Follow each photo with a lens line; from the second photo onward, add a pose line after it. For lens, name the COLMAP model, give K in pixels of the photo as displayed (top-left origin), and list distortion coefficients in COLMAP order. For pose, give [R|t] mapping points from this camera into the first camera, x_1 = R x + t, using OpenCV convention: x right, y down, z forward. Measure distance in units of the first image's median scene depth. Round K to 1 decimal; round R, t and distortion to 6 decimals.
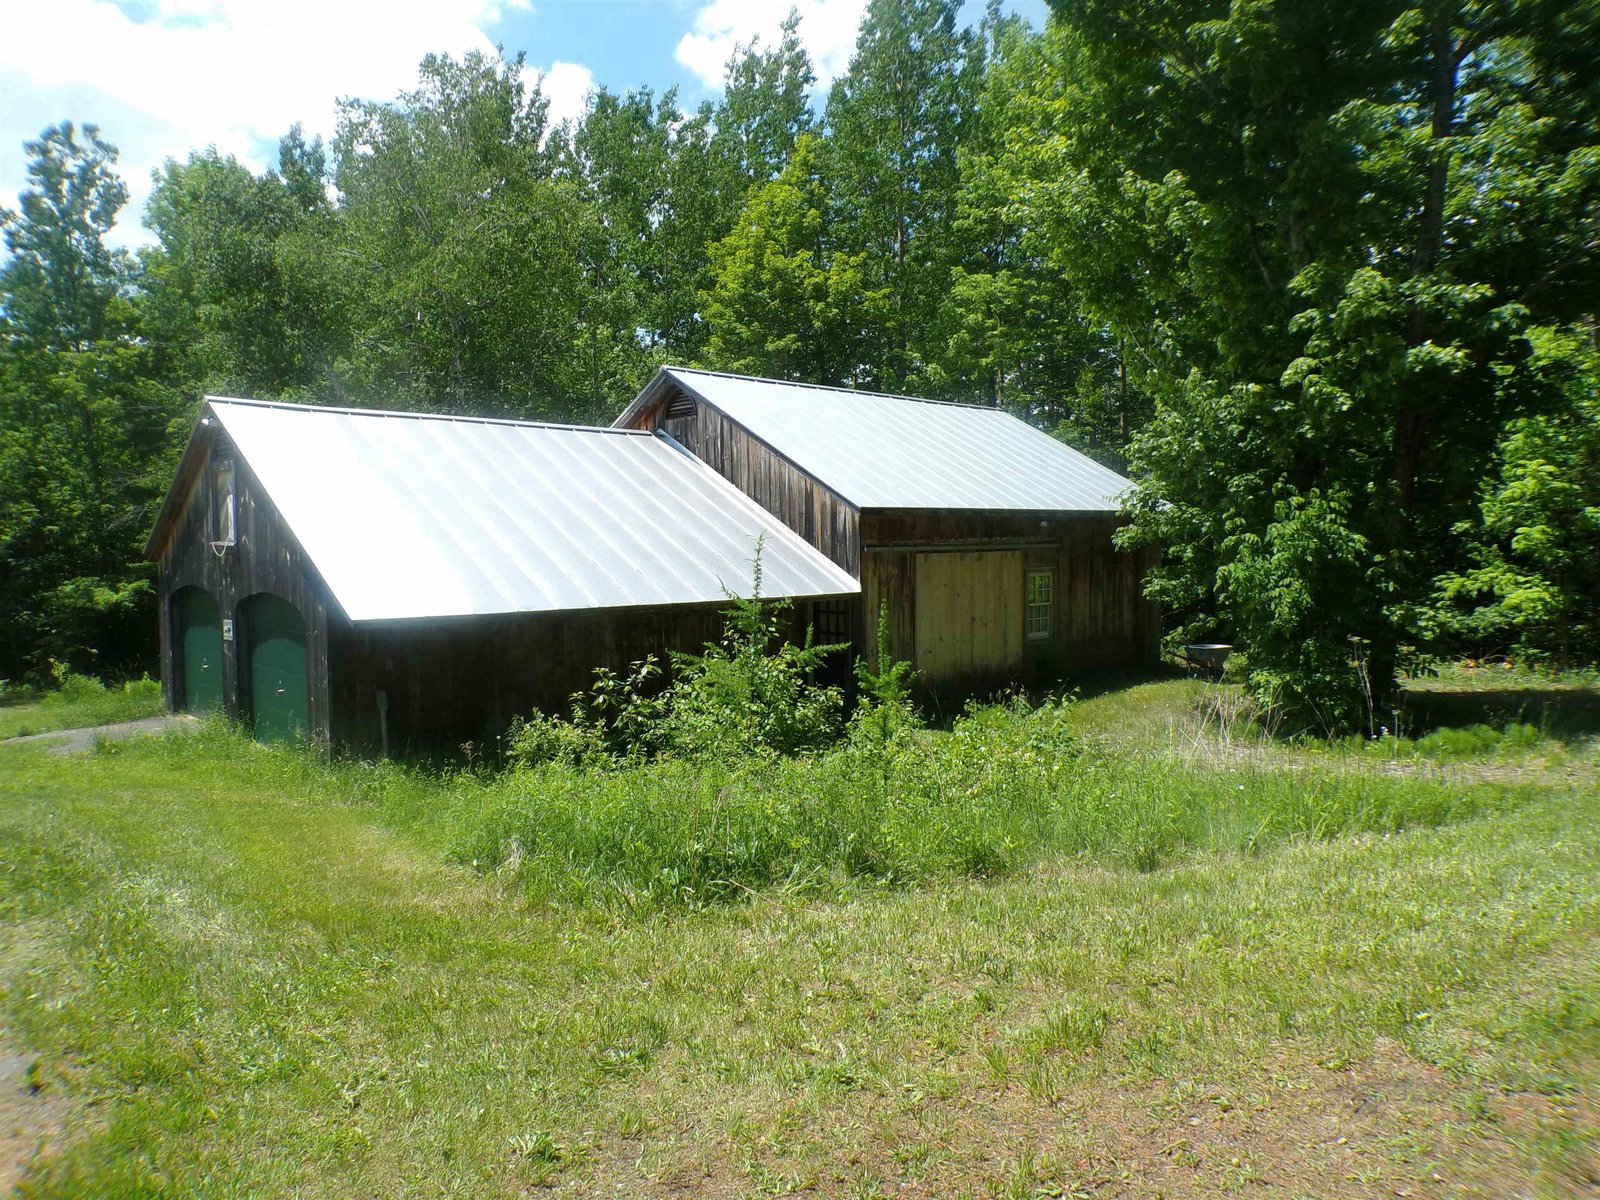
lens RADIAL K [[1075.8, 0, 800.6], [0, 1075.8, 592.2], [0, 0, 1]] dist [-0.044369, 0.017948]
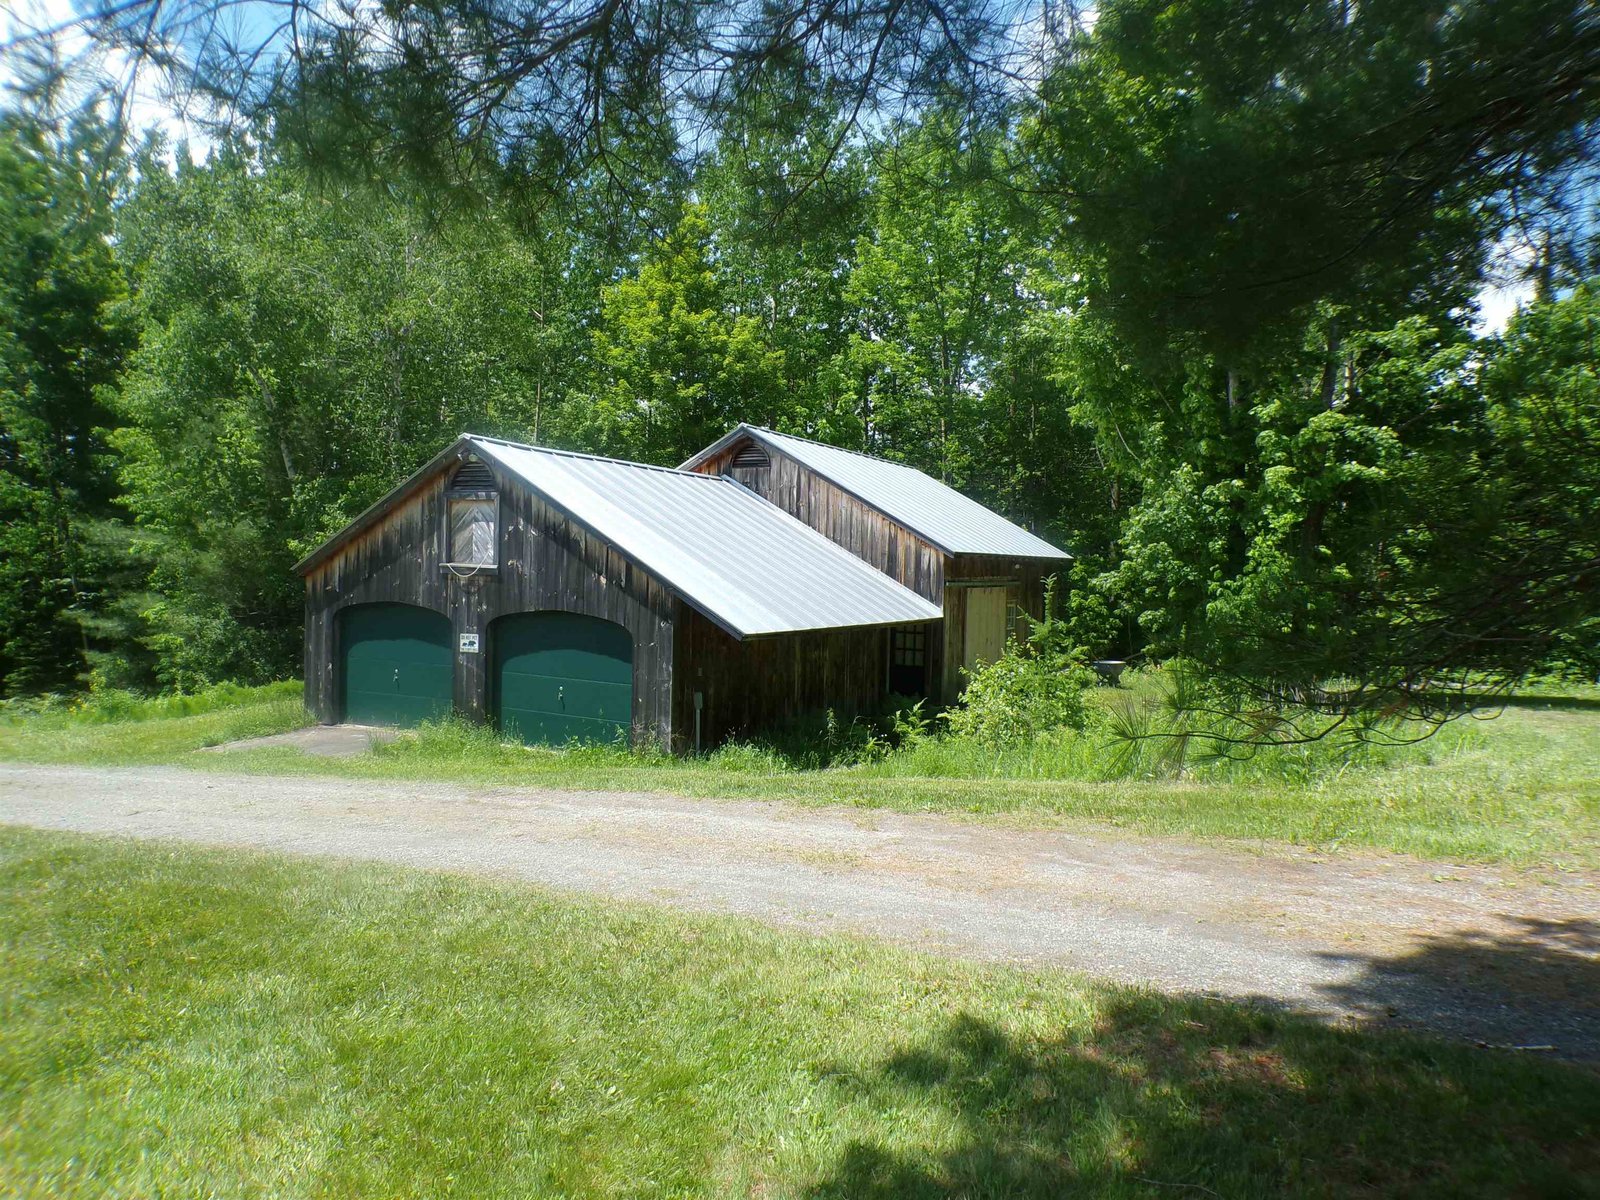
lens RADIAL K [[1075.8, 0, 799.7], [0, 1075.8, 605.3], [0, 0, 1]] dist [-0.044369, 0.017948]
pose [[0.943331, 0.018958, 0.331311, -0.492452], [-0.014775, 0.999776, -0.015140, 0.006778], [-0.331524, 0.009387, 0.943400, -0.142418]]
